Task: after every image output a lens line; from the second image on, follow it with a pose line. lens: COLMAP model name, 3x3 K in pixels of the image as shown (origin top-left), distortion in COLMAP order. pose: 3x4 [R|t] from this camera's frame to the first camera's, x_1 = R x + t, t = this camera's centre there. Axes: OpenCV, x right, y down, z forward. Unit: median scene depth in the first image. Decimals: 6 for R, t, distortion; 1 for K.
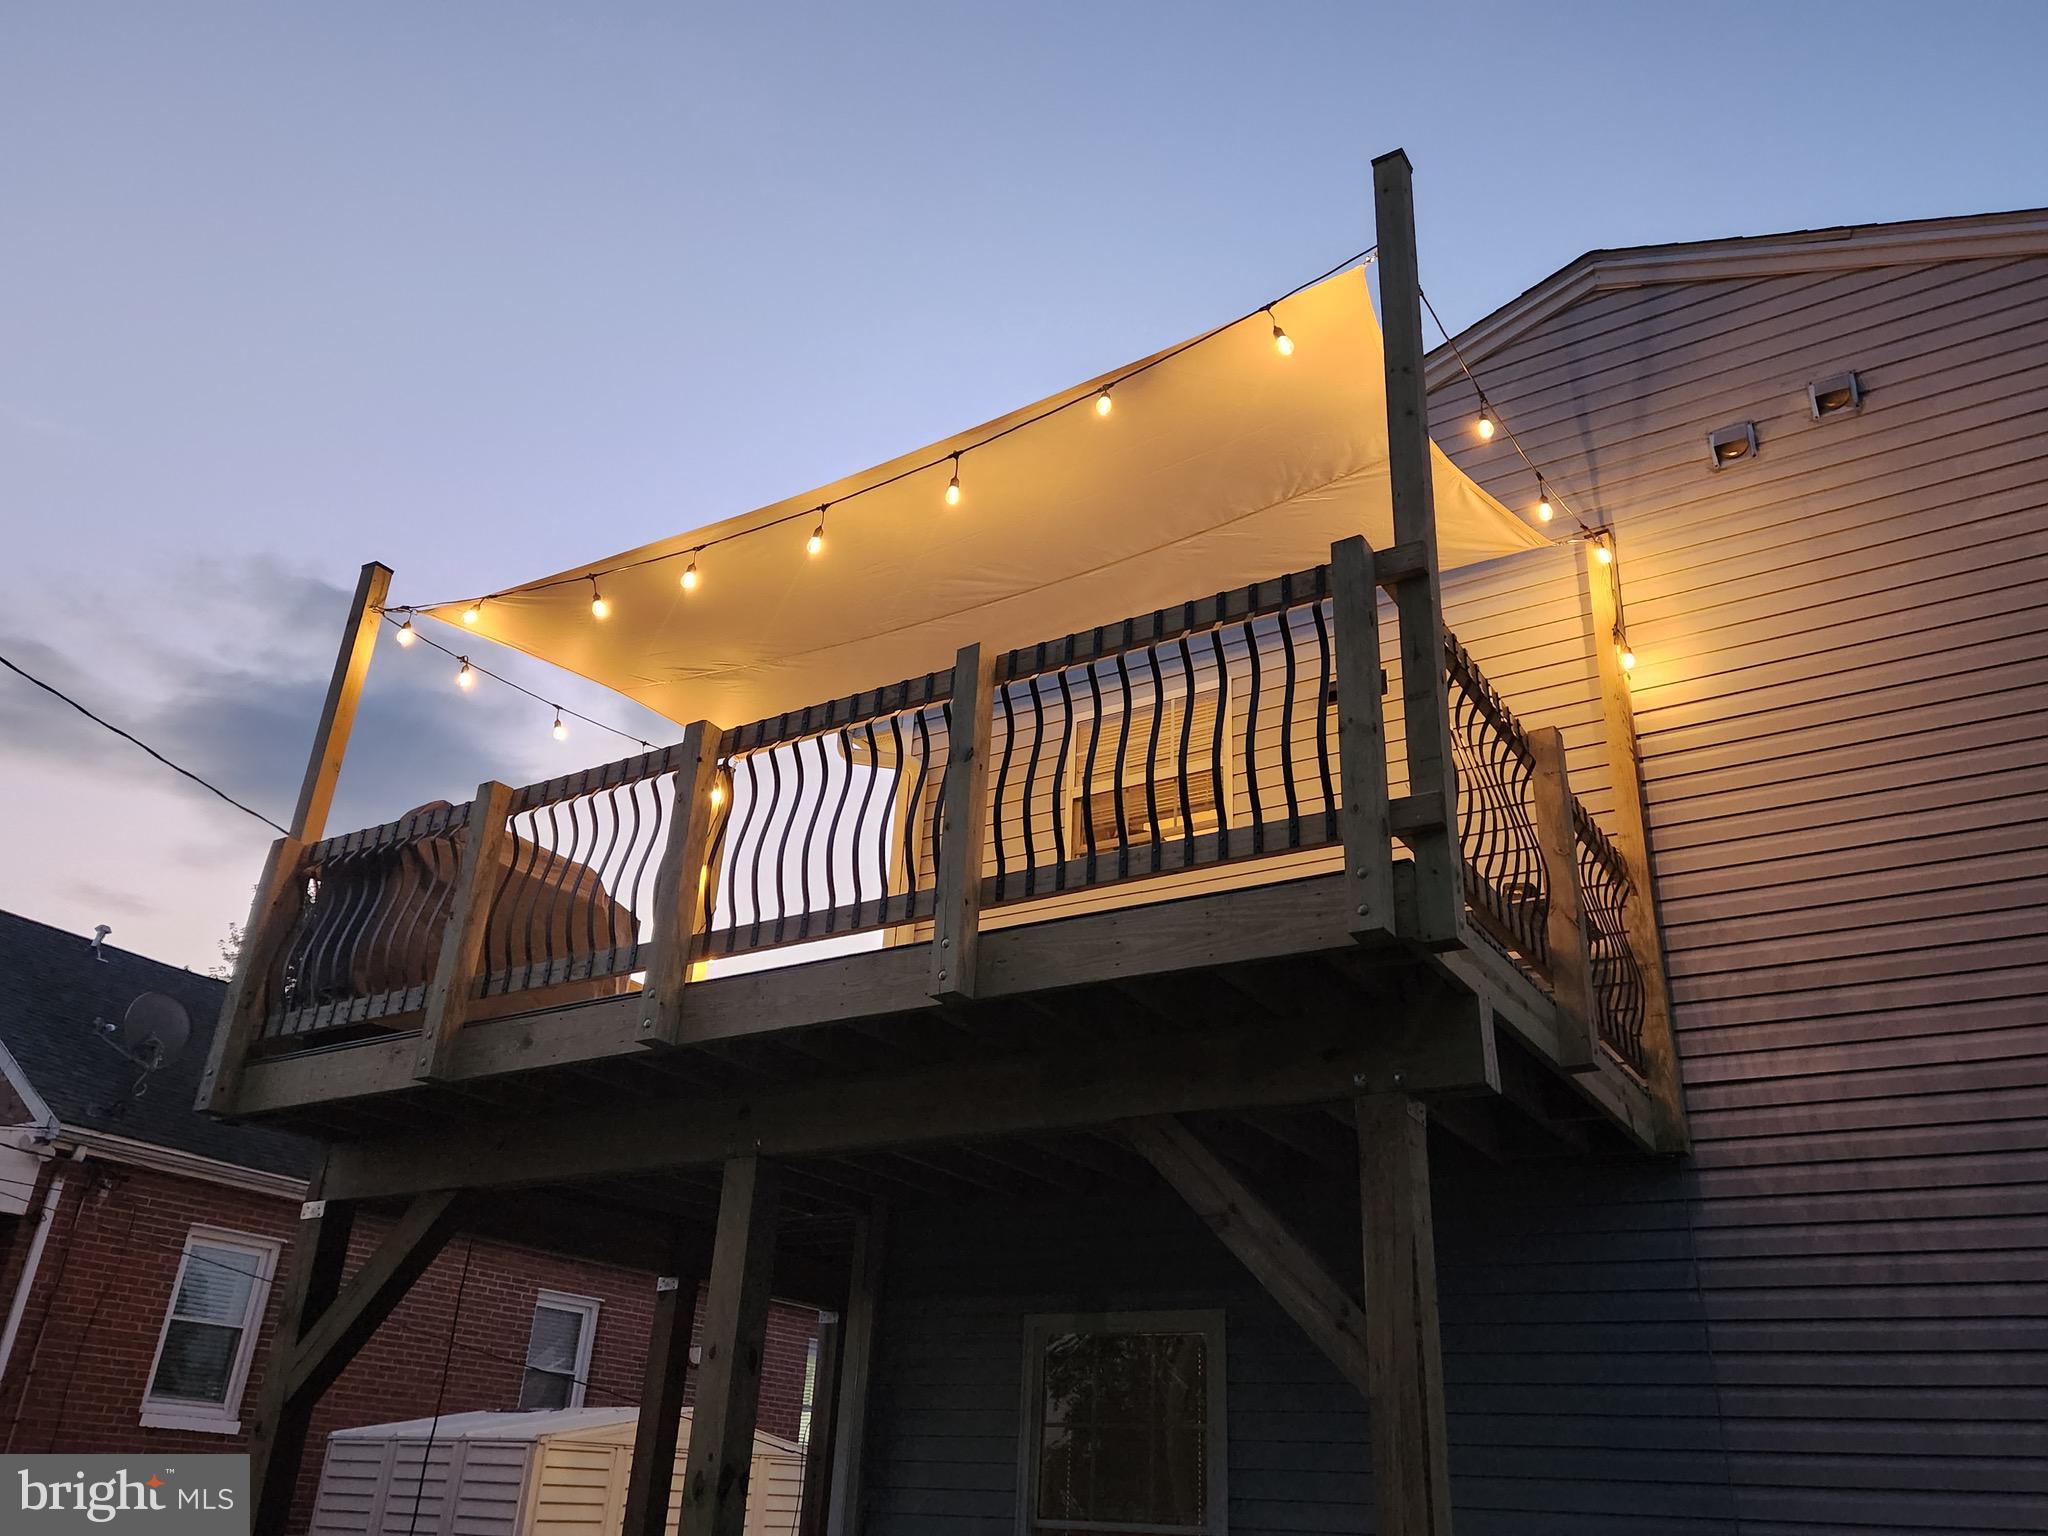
lens RADIAL K [[1596.1, 0, 1024.0], [0, 1596.1, 768.0], [0, 0, 1]] dist [0.007729, 0.003753]
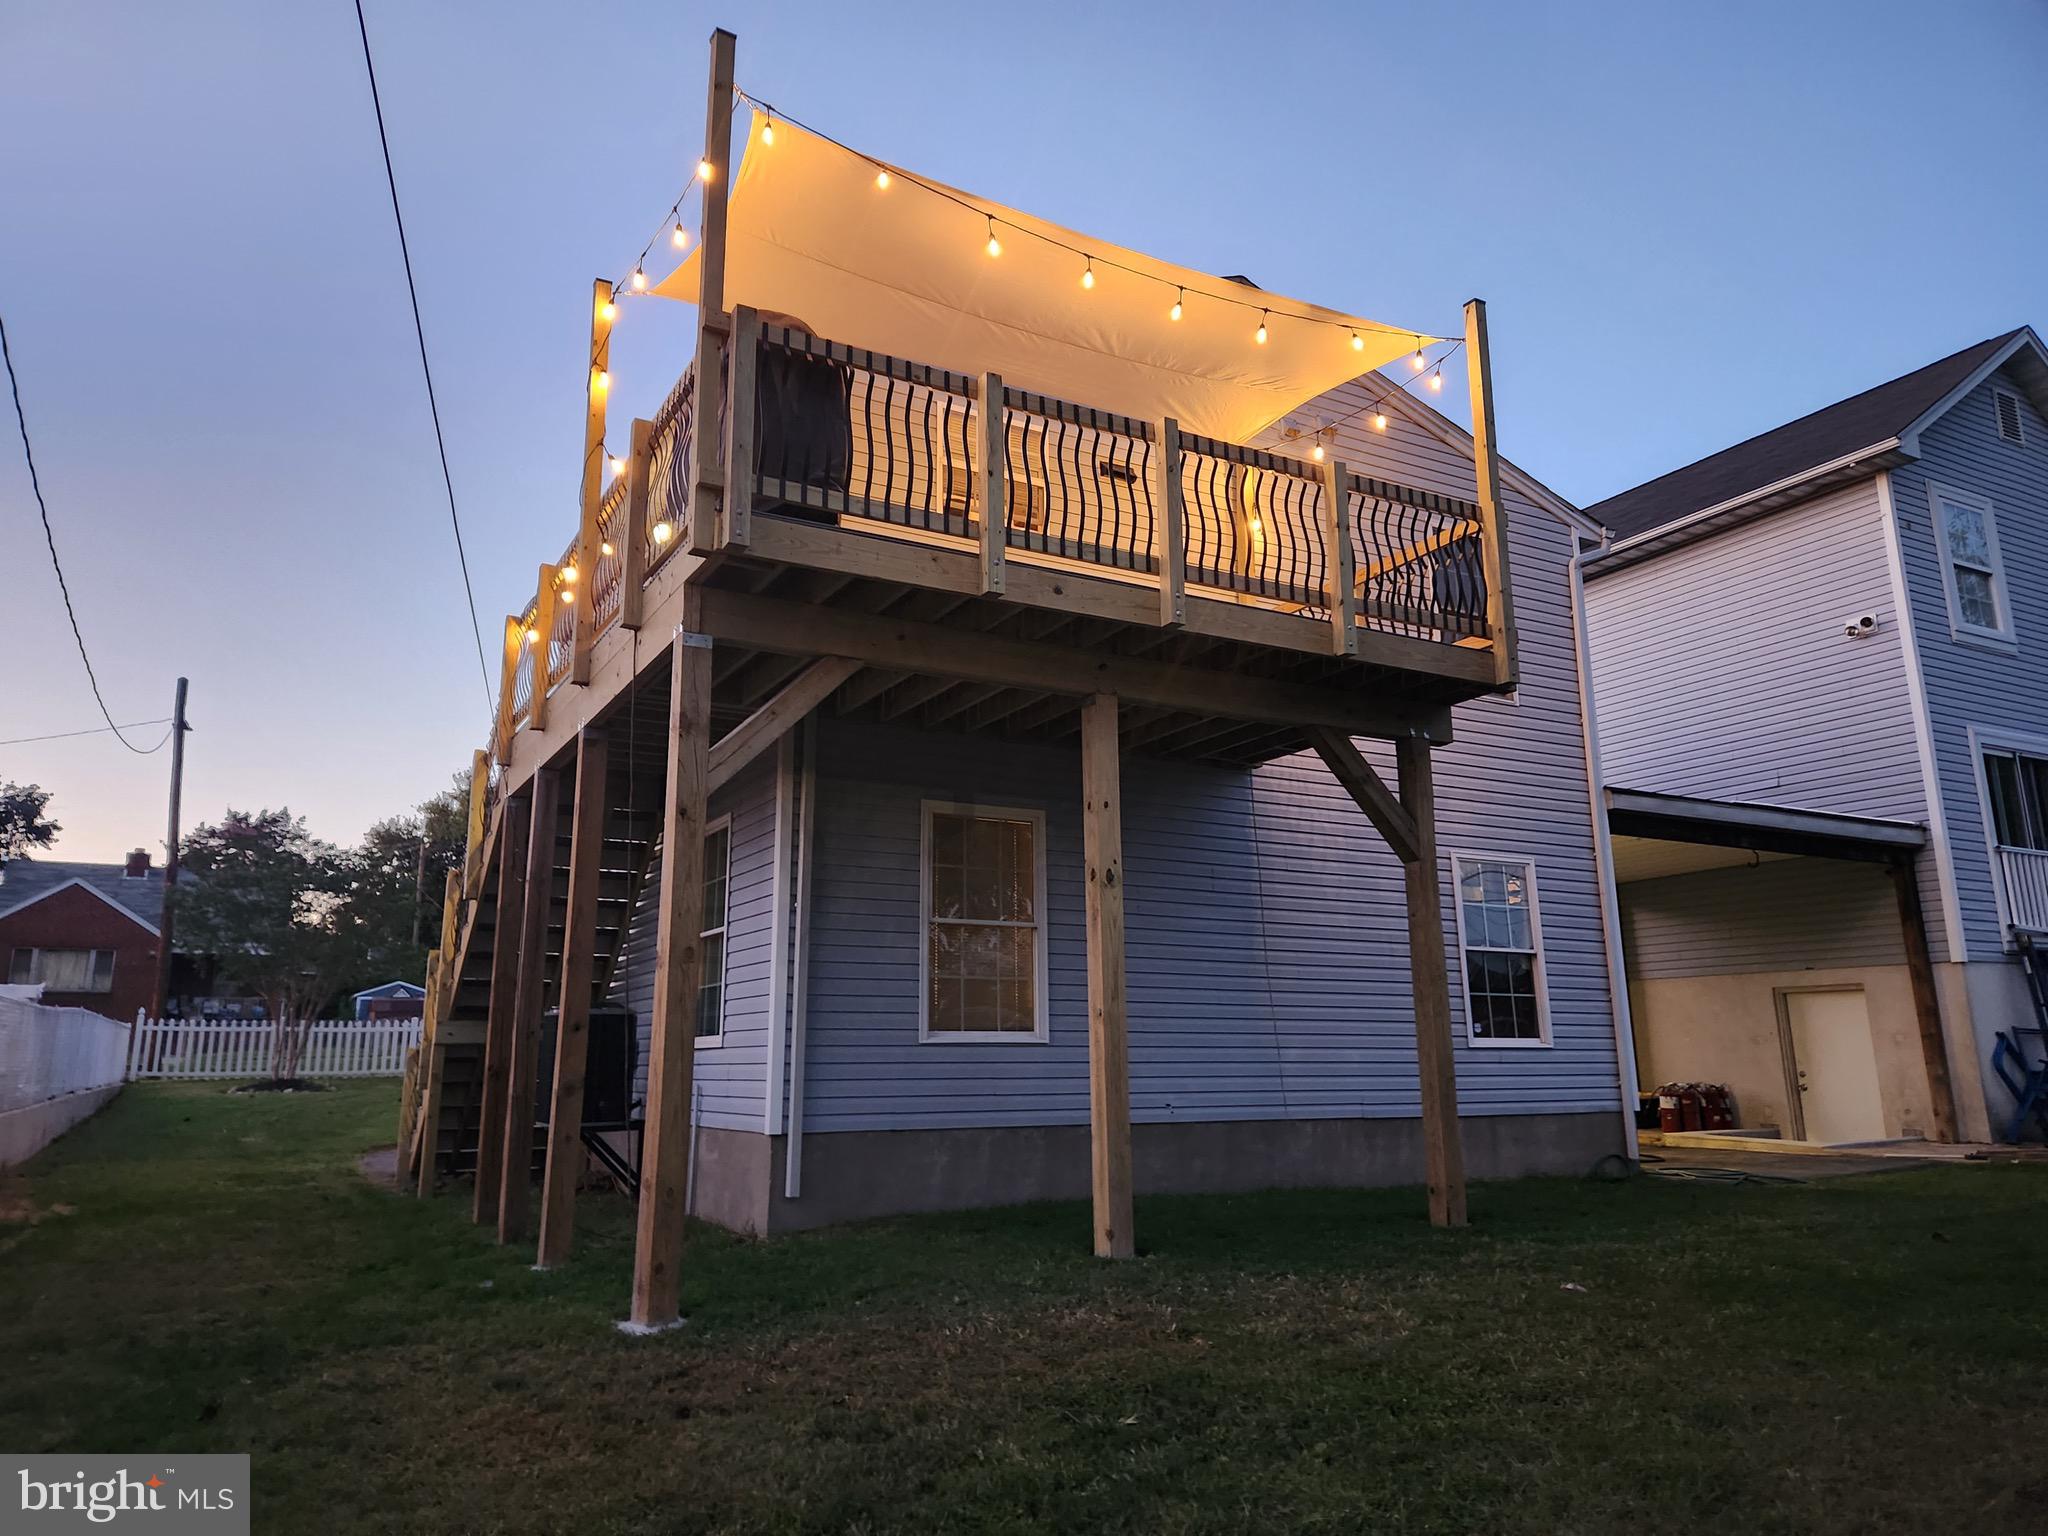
lens RADIAL K [[1361.1, 0, 1024.0], [0, 1361.1, 768.0], [0, 0, 1]] dist [0.003091, 0.000516]
pose [[0.468817, 0.139497, 0.872210, -1.319585], [-0.352846, 0.934820, 0.040146, 0.268941], [-0.809759, -0.326577, 0.487481, 0.337726]]
